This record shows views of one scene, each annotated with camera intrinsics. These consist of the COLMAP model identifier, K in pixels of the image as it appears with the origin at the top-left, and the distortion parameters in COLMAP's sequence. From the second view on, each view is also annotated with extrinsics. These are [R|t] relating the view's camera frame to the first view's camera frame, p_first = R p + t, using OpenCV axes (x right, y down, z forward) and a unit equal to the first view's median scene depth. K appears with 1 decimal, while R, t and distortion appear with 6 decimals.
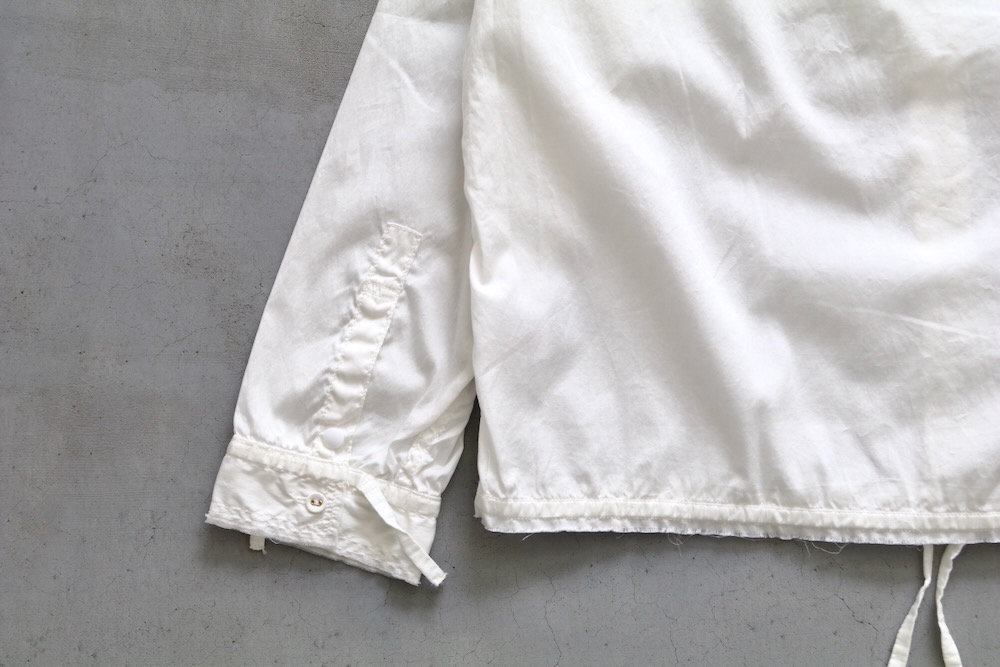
lens RADIAL K [[1529.3, 0, 500.0], [0, 1529.3, 333.5], [0, 0, 1]] dist [-0.011442, -0.021515]
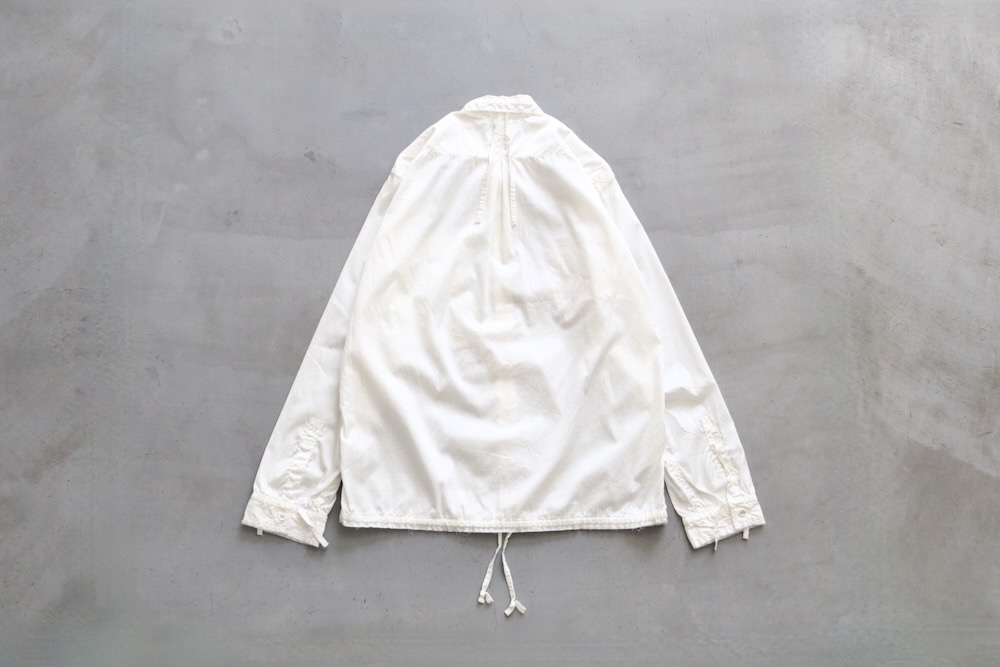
lens RADIAL K [[1151.8, 0, 500.0], [0, 1151.8, 333.5], [0, 0, 1]] dist [-0.028615, 0.021744]
pose [[0.994602, 0.026908, 0.100214, 0.055309], [-0.005827, 0.978751, -0.204970, 0.210545], [-0.103600, 0.203280, 0.973624, -1.147261]]
